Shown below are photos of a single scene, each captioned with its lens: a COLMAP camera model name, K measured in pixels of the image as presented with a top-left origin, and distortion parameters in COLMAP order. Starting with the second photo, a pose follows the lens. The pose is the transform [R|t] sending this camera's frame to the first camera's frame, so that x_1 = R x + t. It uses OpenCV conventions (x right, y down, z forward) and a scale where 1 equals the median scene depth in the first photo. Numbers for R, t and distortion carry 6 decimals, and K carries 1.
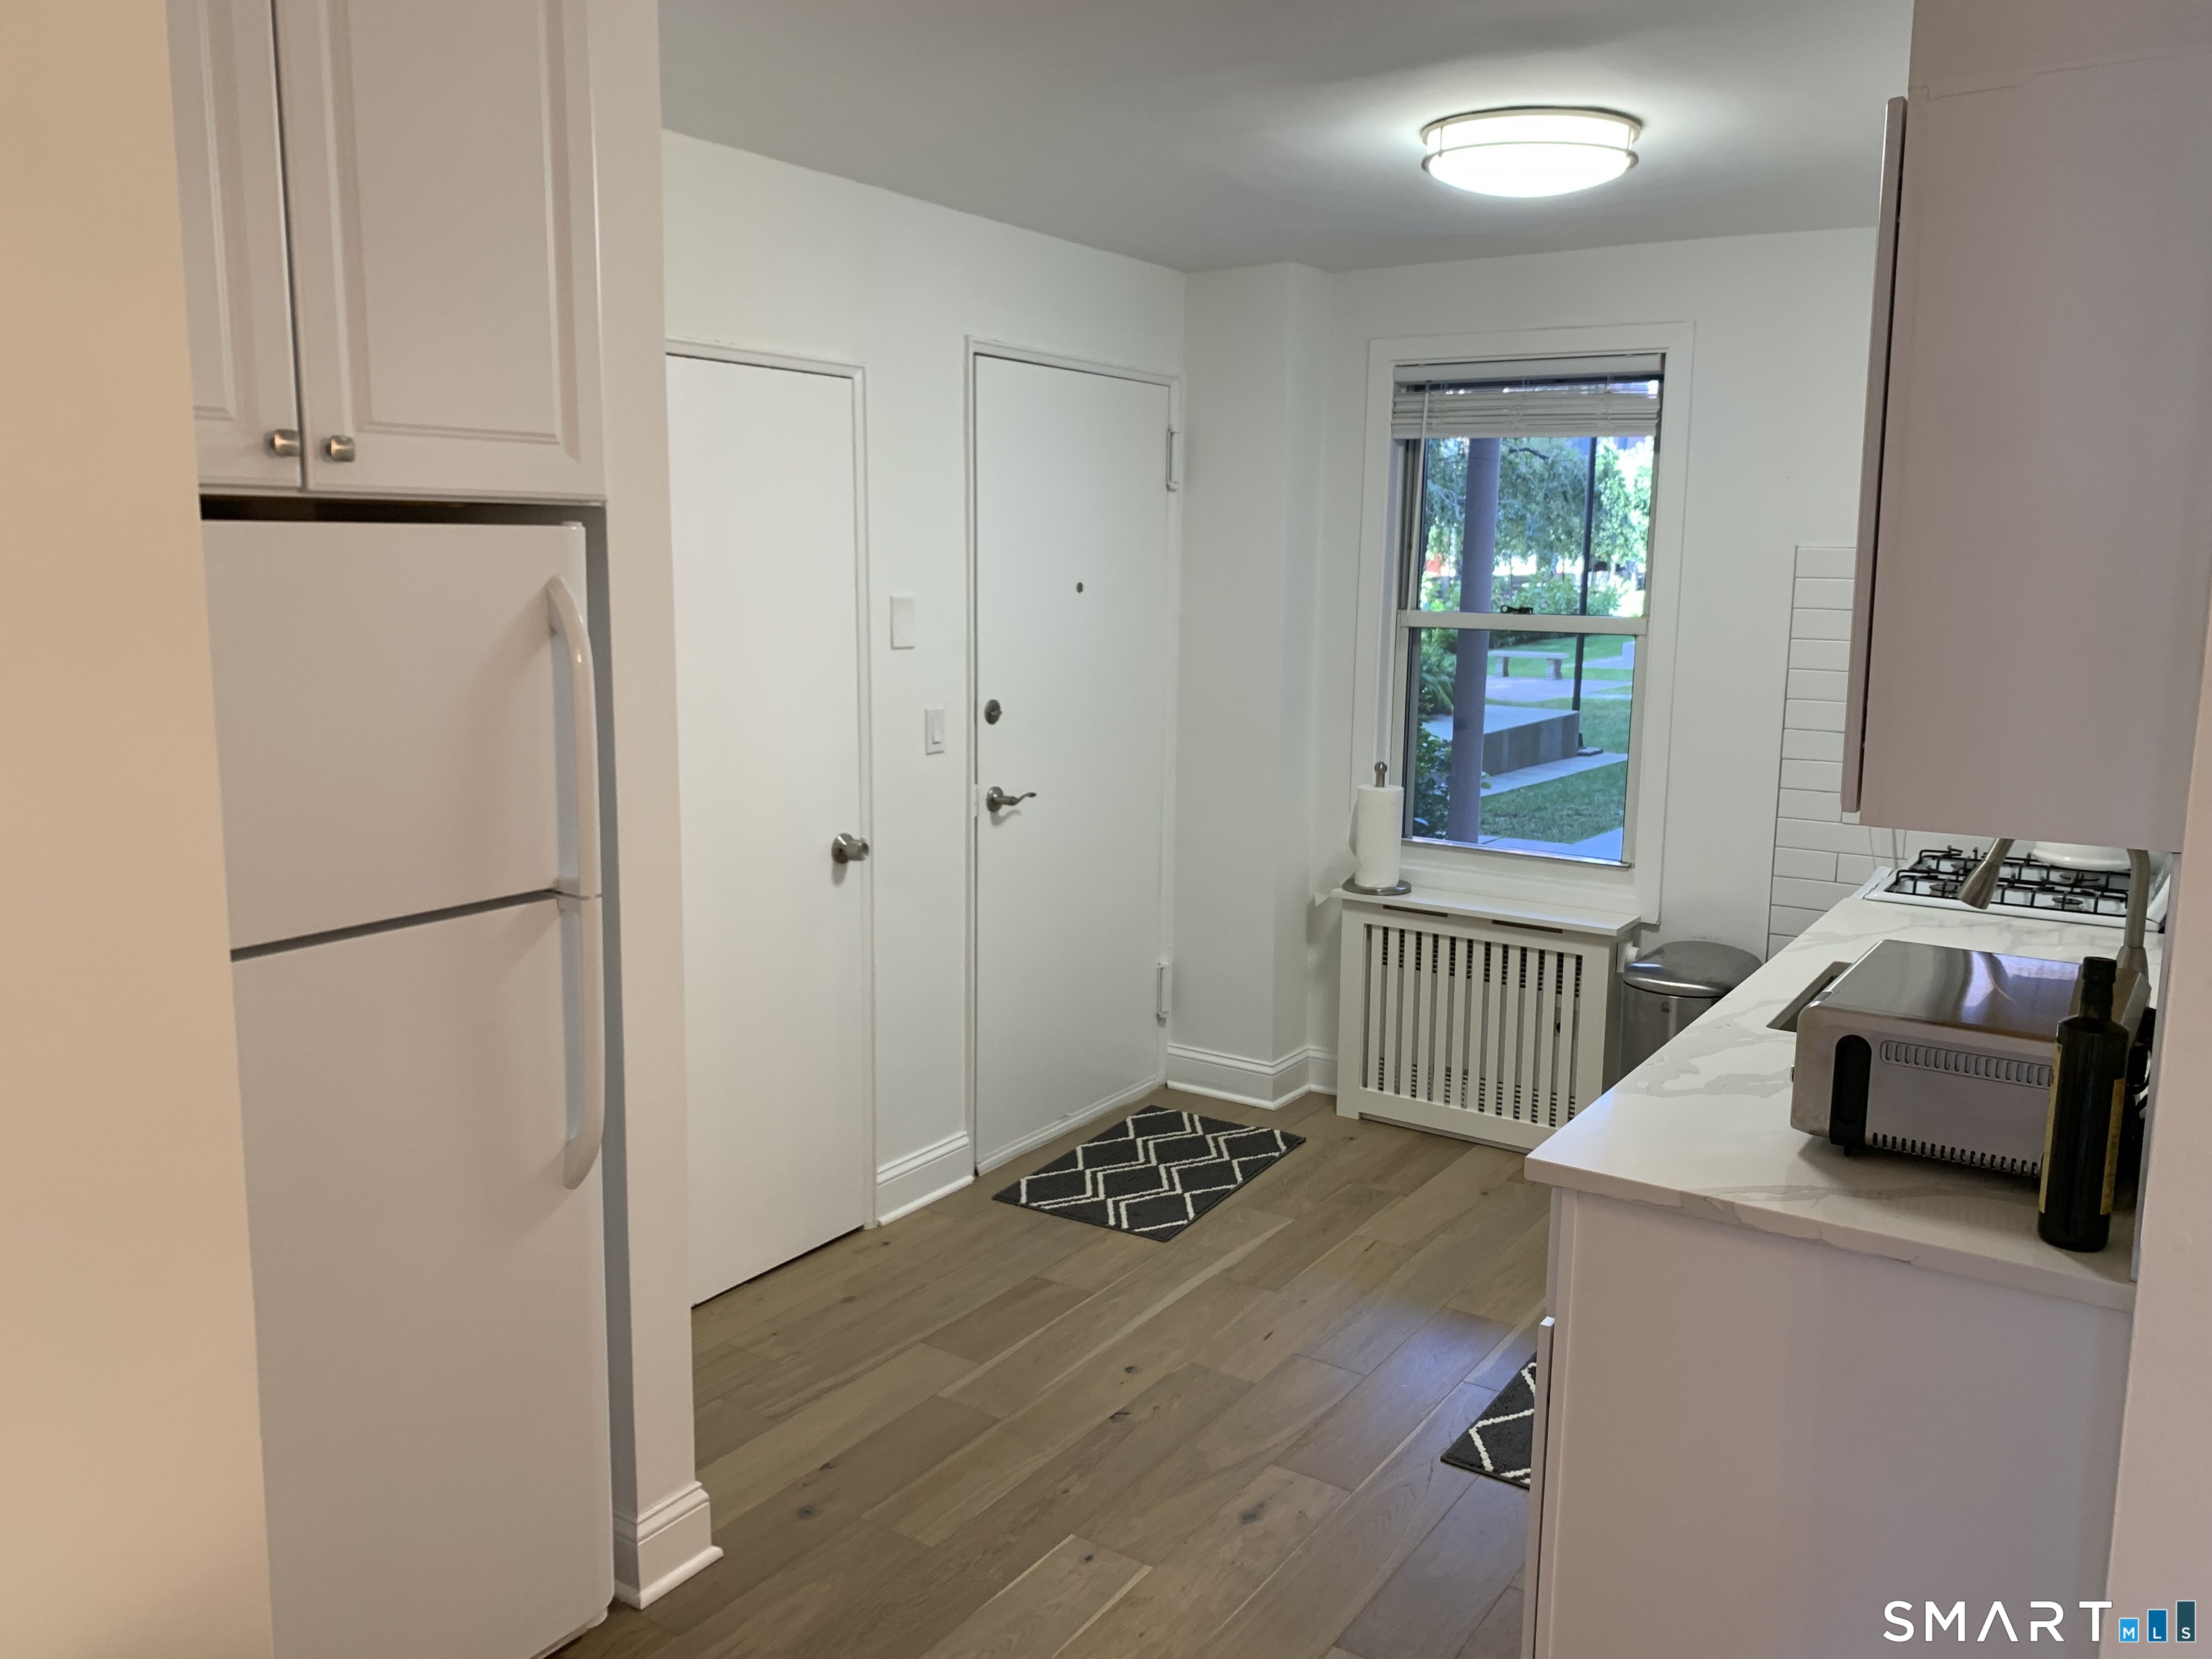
lens RADIAL K [[1714.0, 0, 1115.3], [0, 1714.0, 818.4], [0, 0, 1]] dist [0.070277, -0.115384]
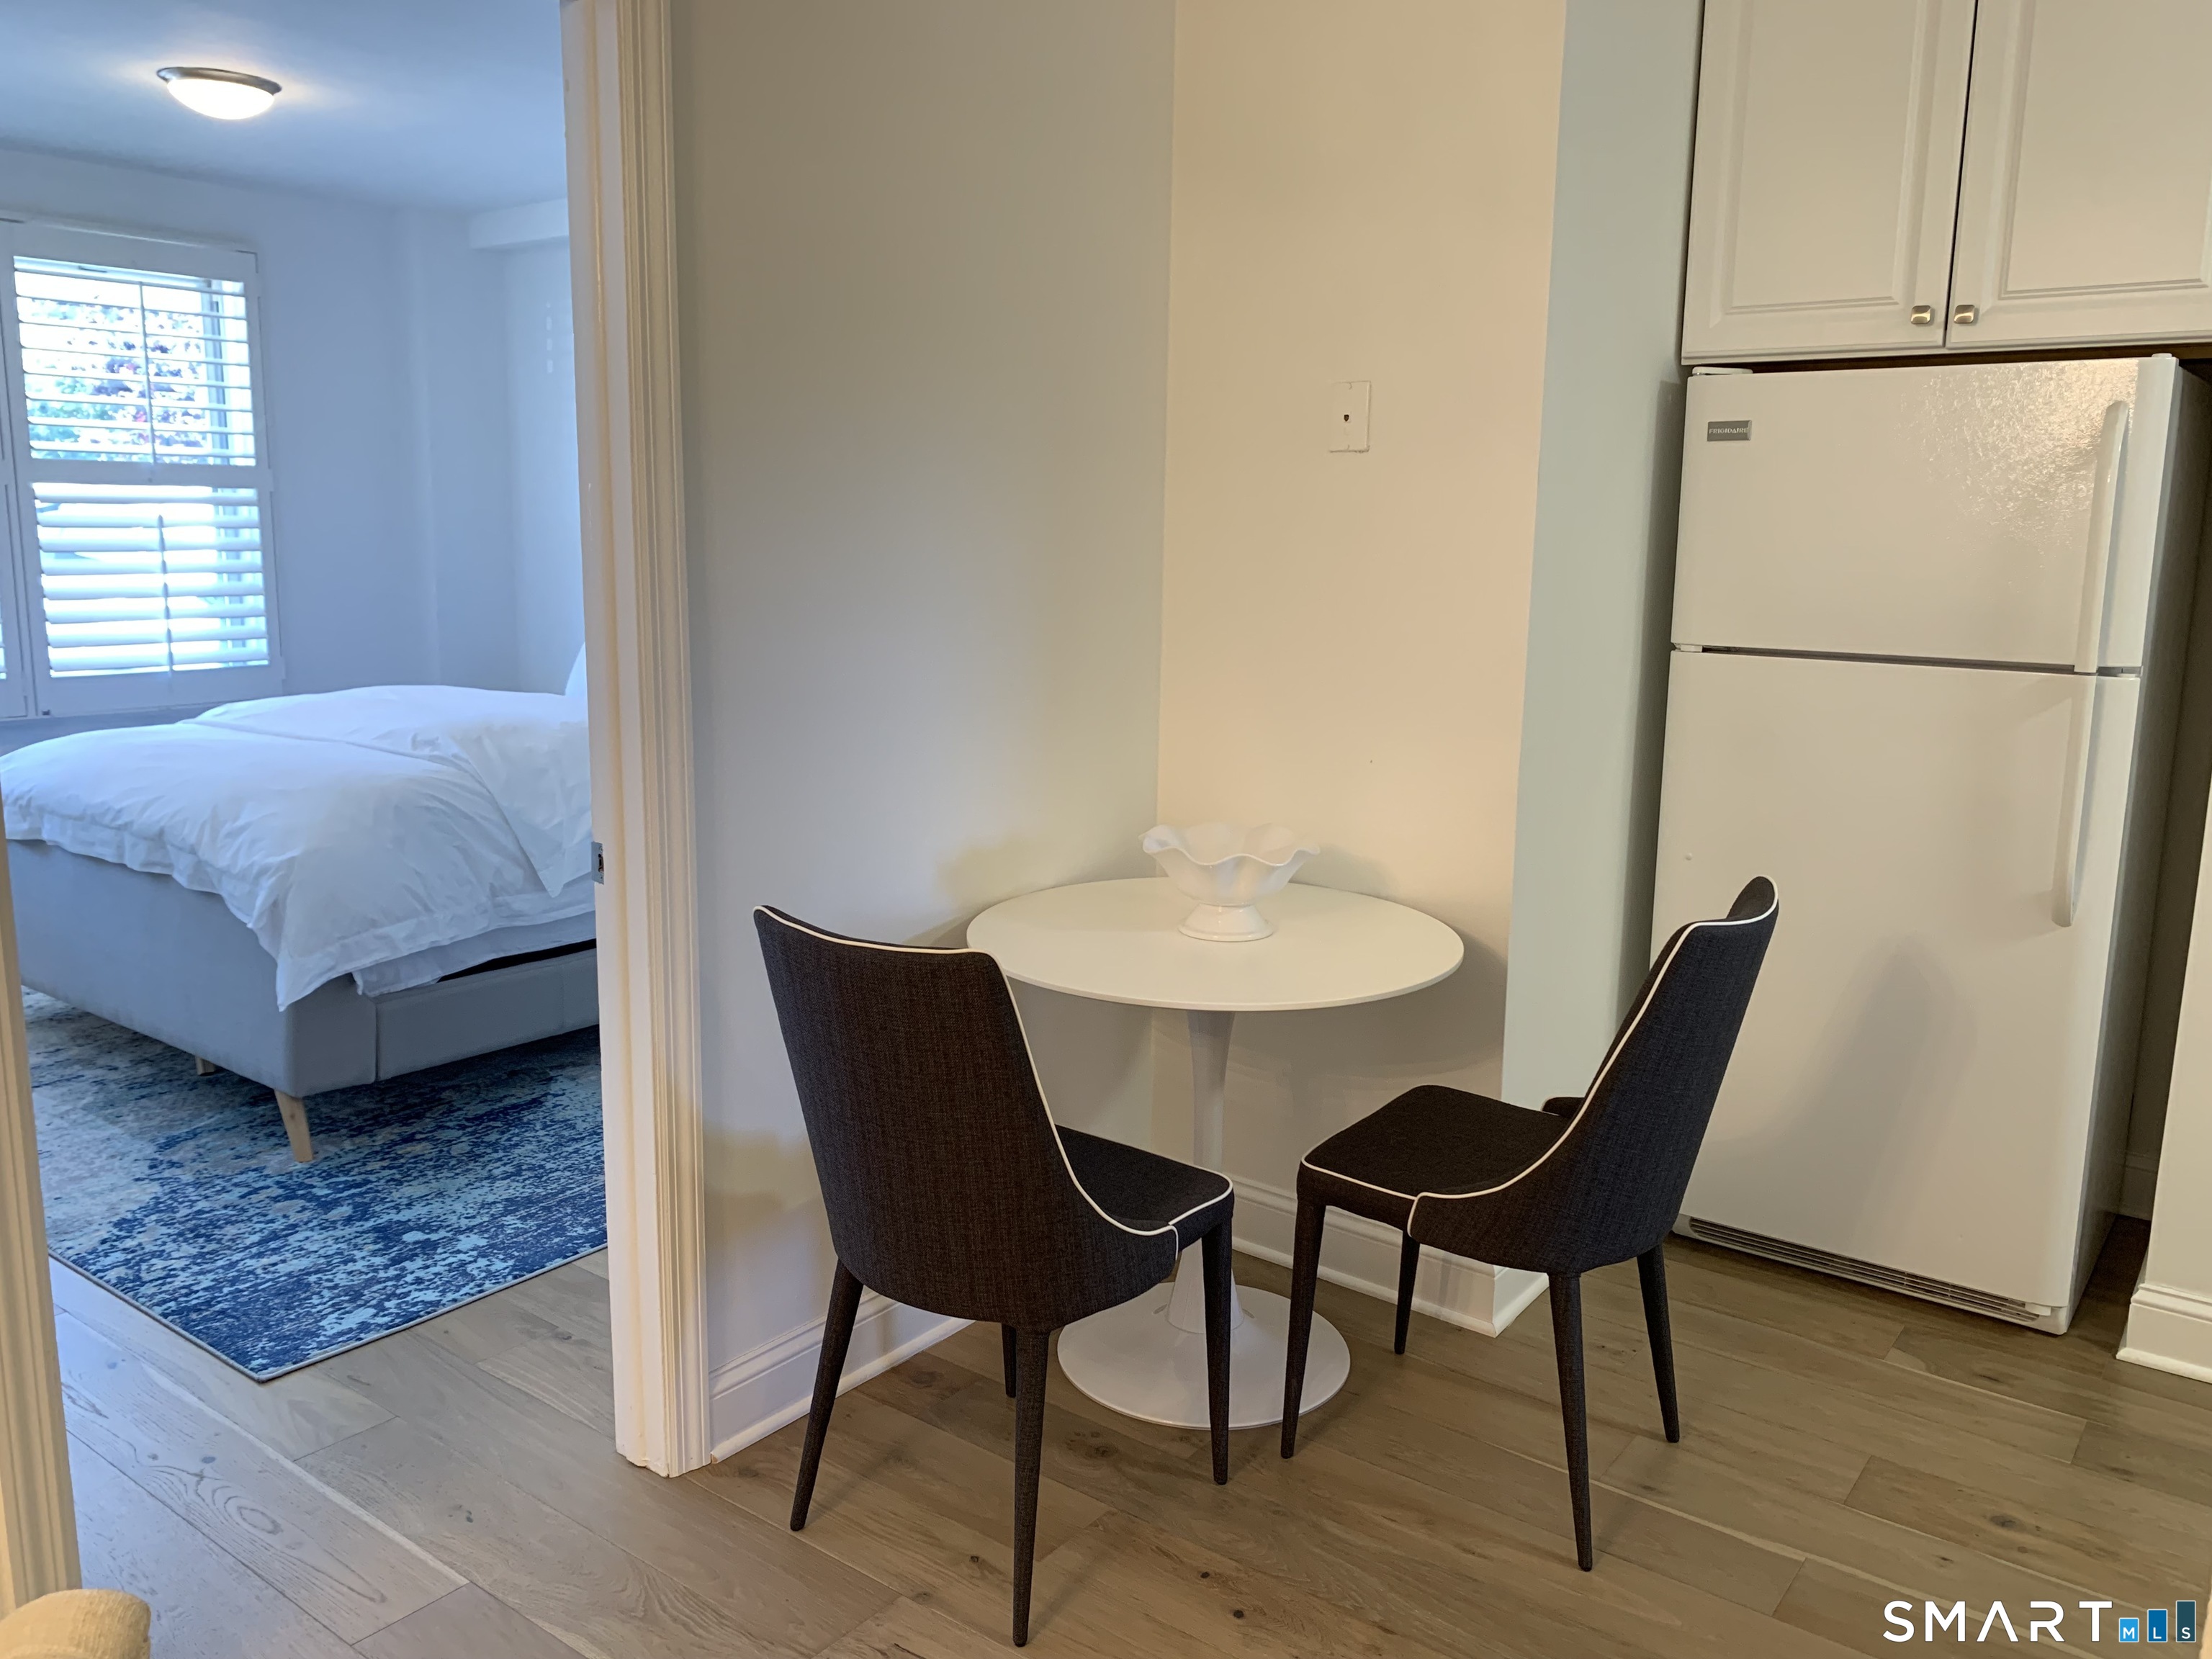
lens RADIAL K [[1757.9, 0, 1161.2], [0, 1757.9, 829.7], [0, 0, 1]] dist [-0.034579, 0.063497]
pose [[-0.051804, 0.163846, -0.985125, 0.508038], [-0.171503, 0.970334, 0.170405, 0.028647], [0.983821, 0.177780, -0.022167, 0.232194]]
